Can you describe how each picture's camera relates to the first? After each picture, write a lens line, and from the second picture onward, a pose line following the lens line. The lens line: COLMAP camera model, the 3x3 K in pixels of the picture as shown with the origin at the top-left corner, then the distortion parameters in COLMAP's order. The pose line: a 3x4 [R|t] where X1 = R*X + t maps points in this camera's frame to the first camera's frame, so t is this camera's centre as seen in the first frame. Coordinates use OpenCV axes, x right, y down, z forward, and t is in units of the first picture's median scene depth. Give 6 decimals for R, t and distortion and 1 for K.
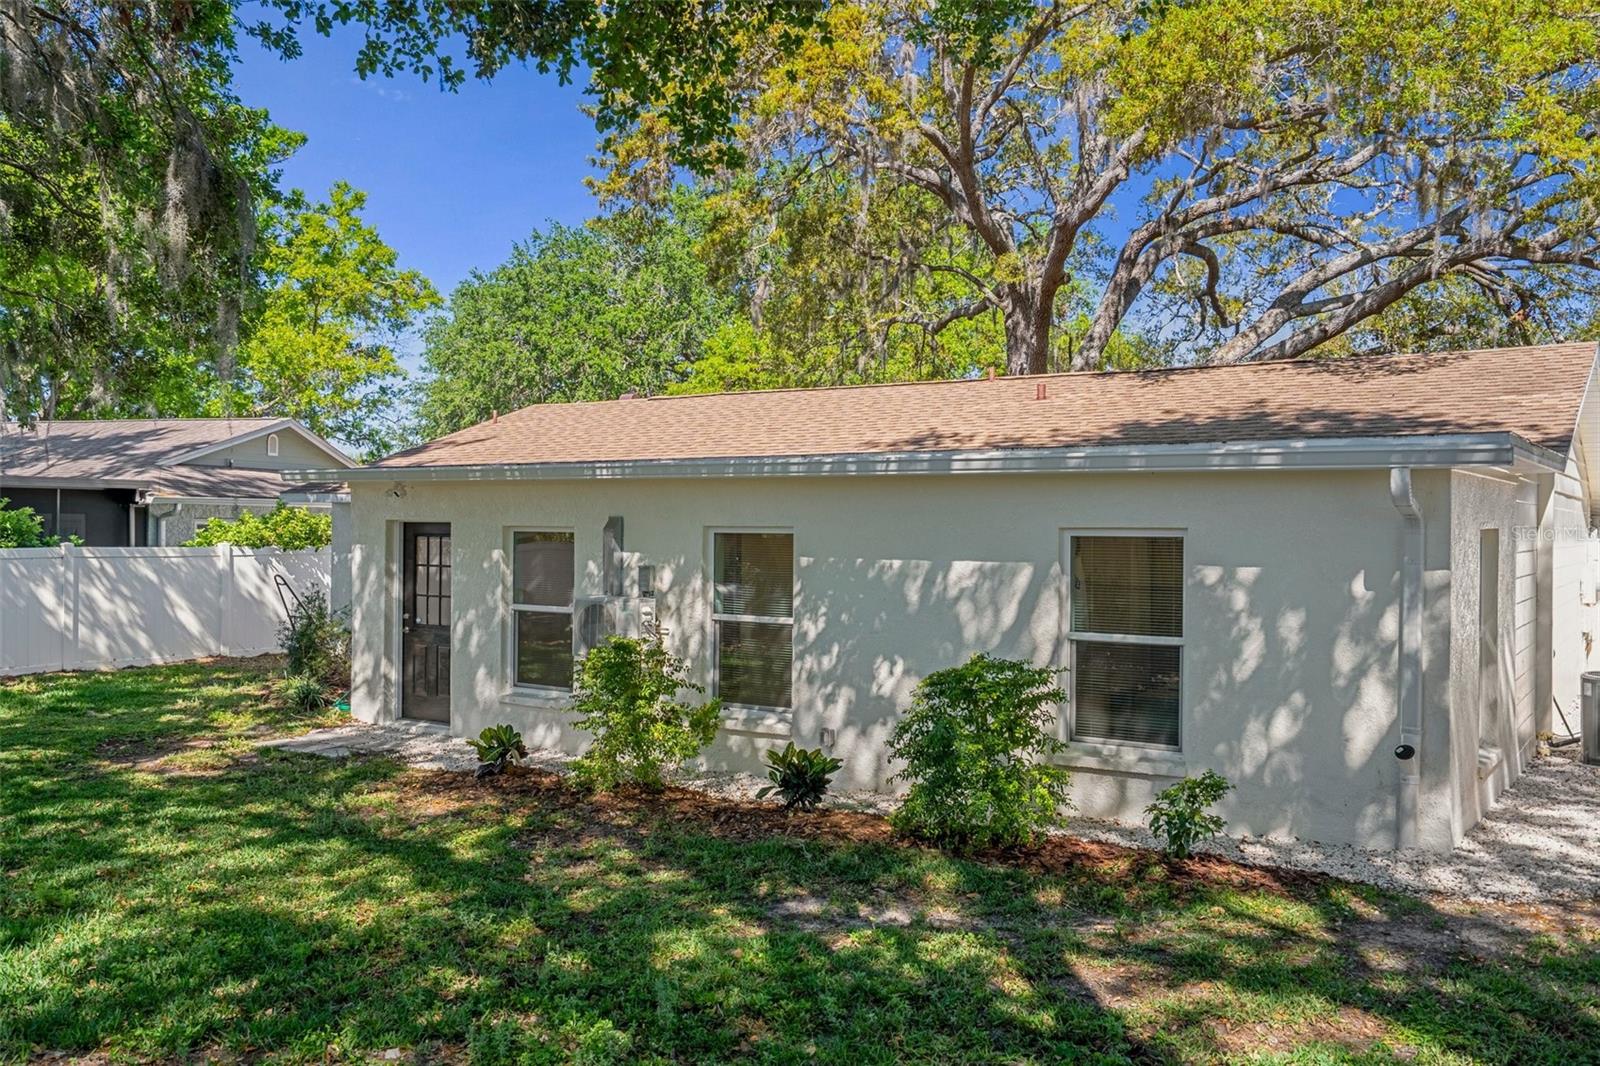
lens RADIAL K [[1308.6, 0, 800.0], [0, 1308.6, 533.0], [0, 0, 1]] dist [0.019305, -0.003473]
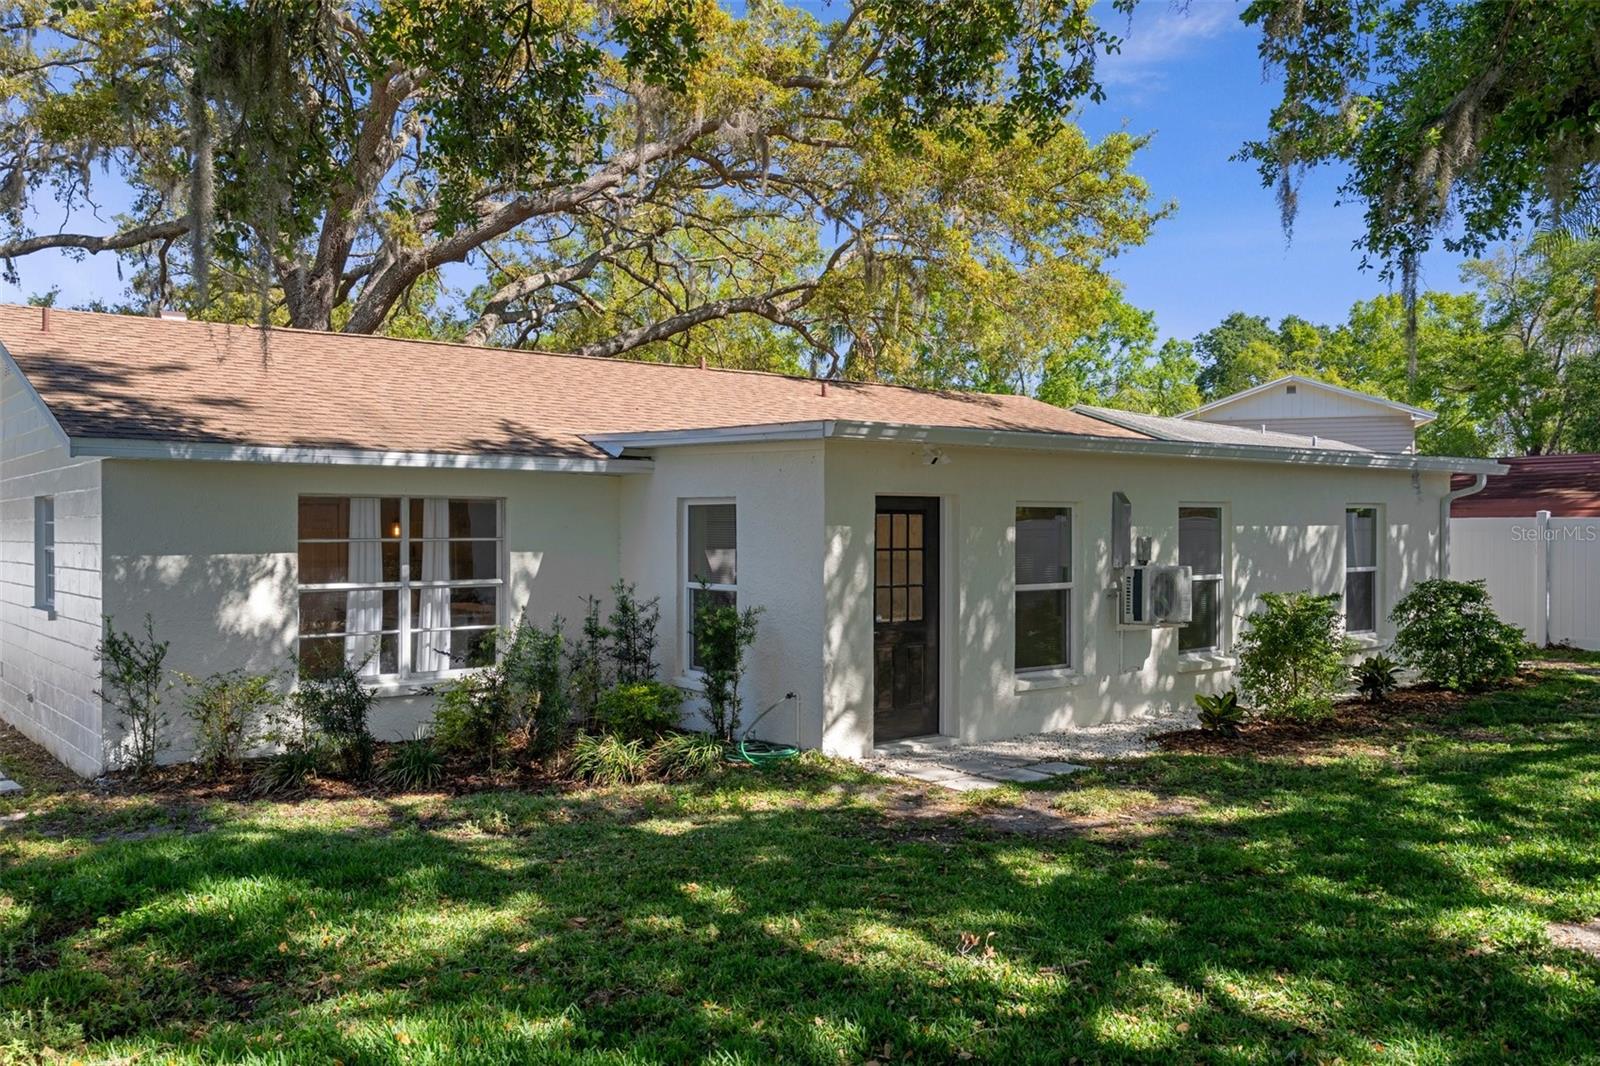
lens RADIAL K [[1266.8, 0, 800.0], [0, 1266.8, 533.0], [0, 0, 1]] dist [-0.000855, -0.000288]
pose [[0.324538, -0.011641, 0.945801, -0.956770], [0.010139, 0.999910, 0.008828, 0.006707], [-0.945818, 0.006725, 0.324627, 0.741013]]
